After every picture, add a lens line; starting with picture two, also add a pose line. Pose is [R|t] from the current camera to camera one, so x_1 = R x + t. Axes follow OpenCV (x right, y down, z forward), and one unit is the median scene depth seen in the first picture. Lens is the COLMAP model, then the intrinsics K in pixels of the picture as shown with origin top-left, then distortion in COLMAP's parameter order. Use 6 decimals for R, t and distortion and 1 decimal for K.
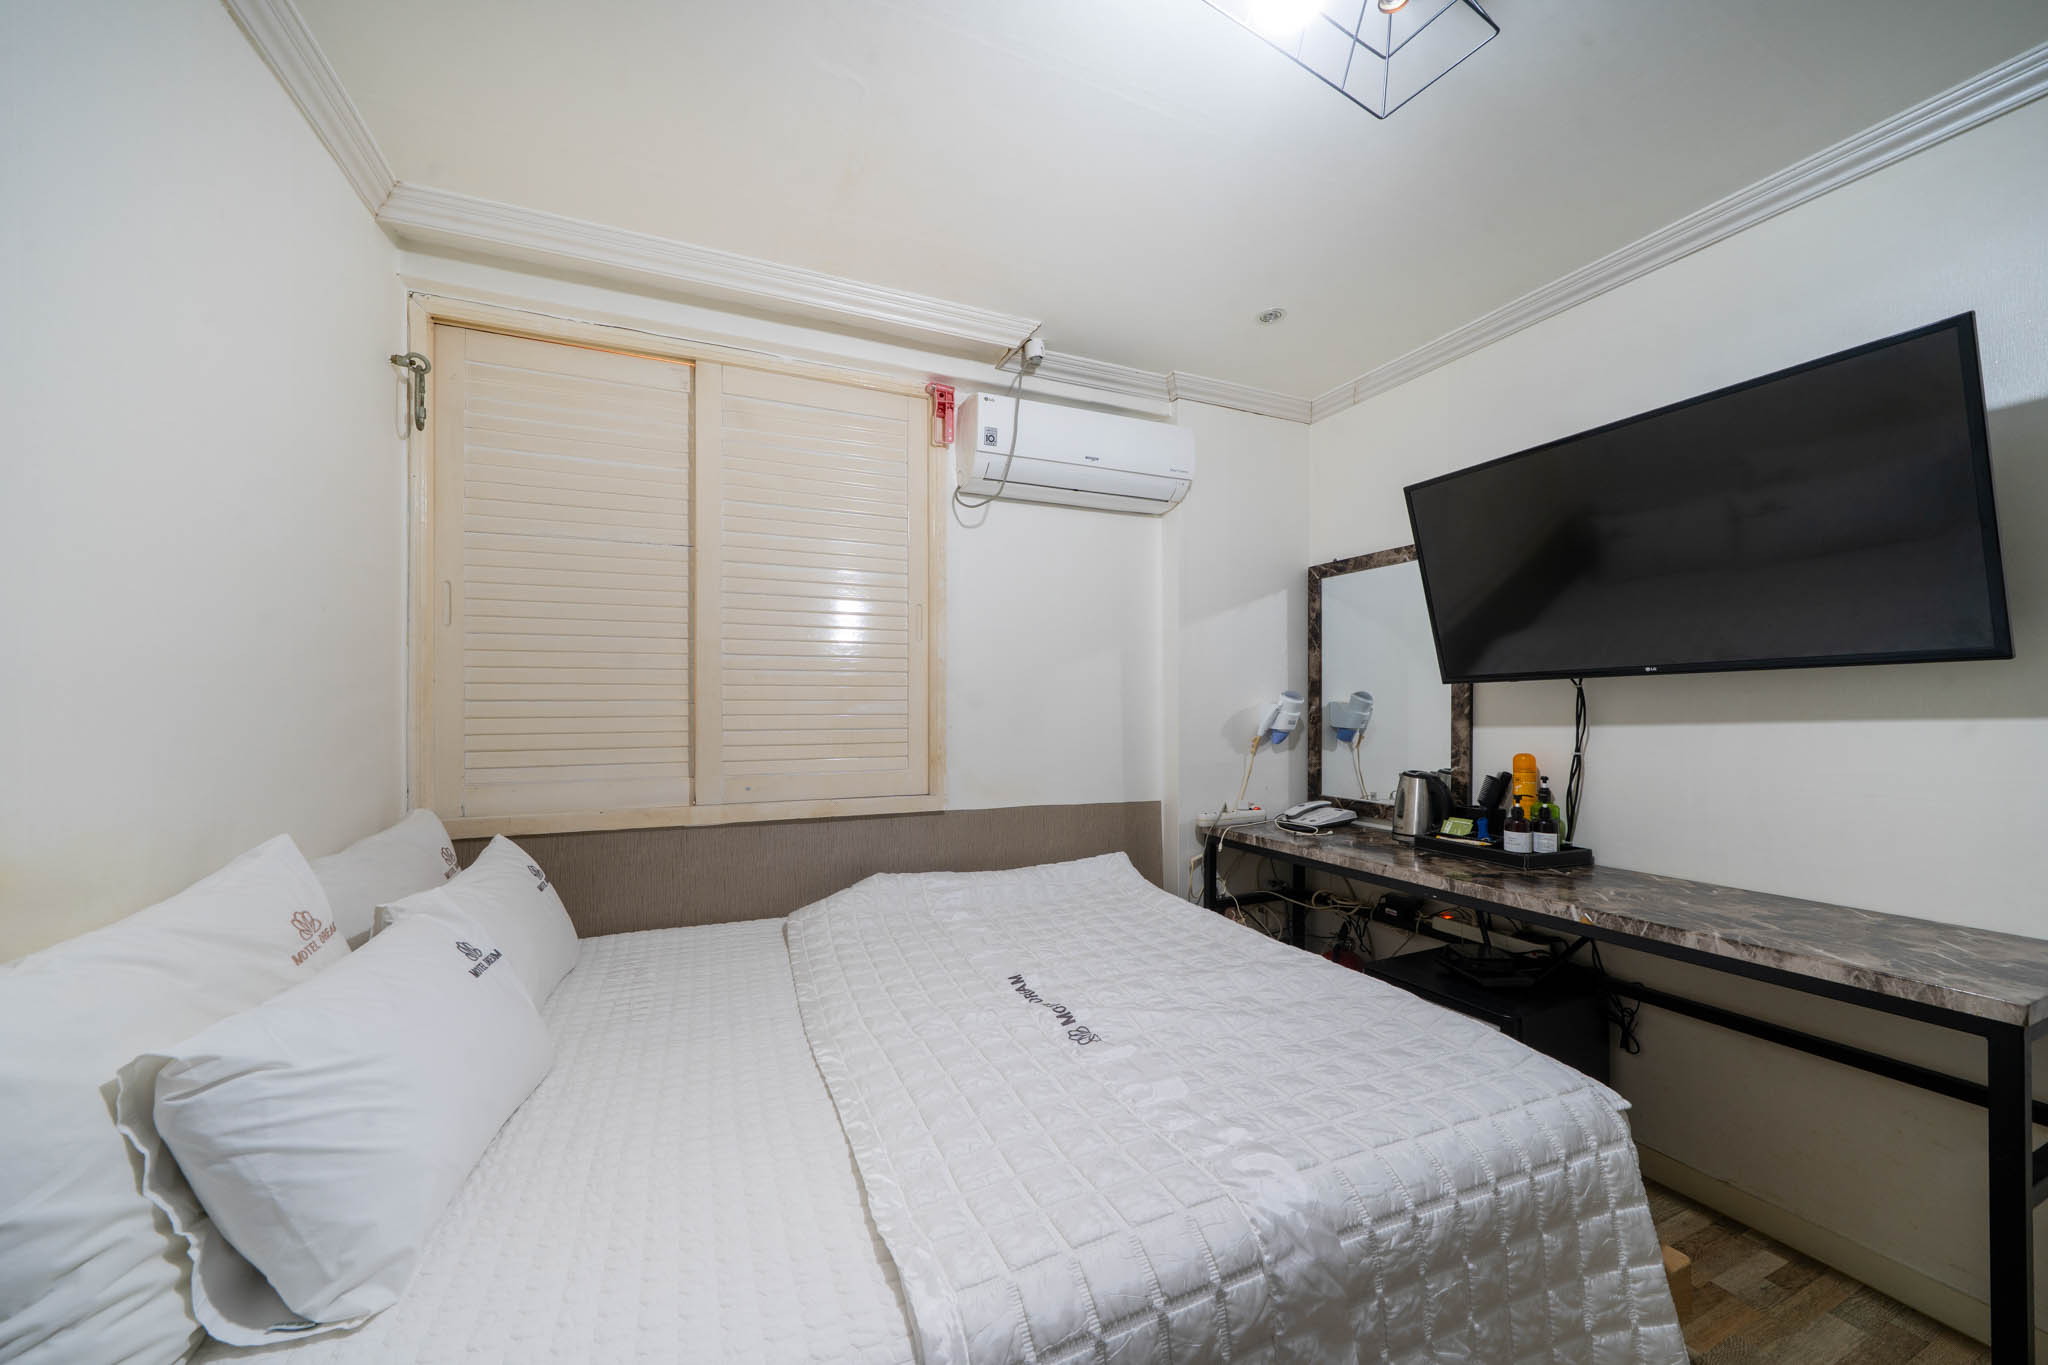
lens RADIAL K [[708.4, 0, 1018.7], [0, 708.4, 704.3], [0, 0, 1]] dist [-0.000094, 0.000002]
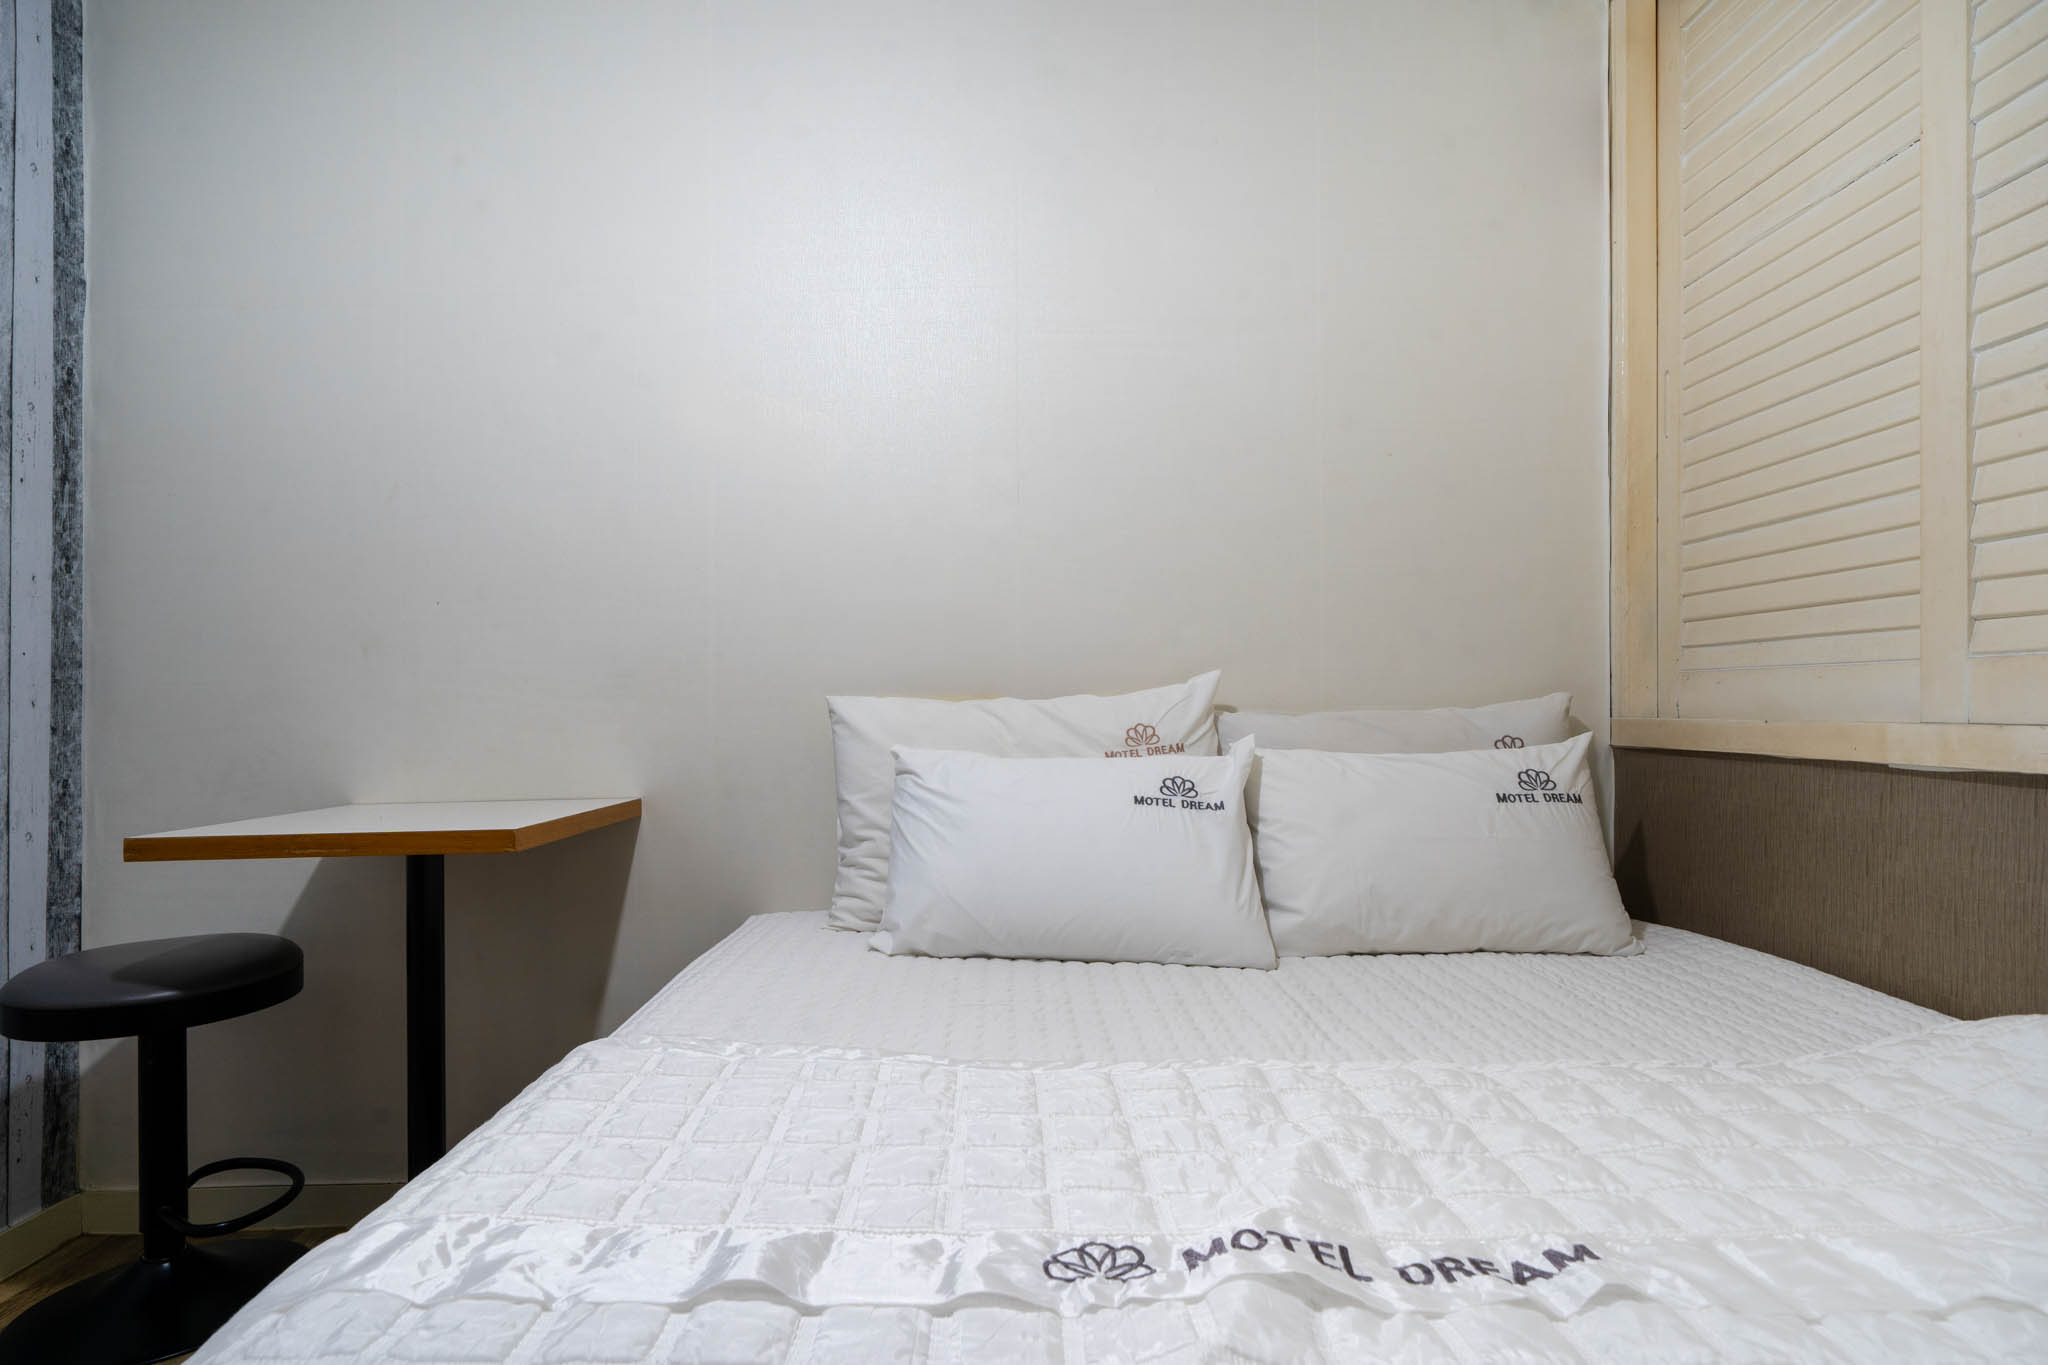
lens RADIAL K [[1145.4, 0, 1024.0], [0, 1145.4, 682.5], [0, 0, 1]] dist [-0.000176, -0.000081]
pose [[-0.370498, -0.015360, -0.928706, 0.439353], [0.003144, 0.999837, -0.017791, 0.142028], [0.928828, -0.009511, -0.370389, 0.833902]]
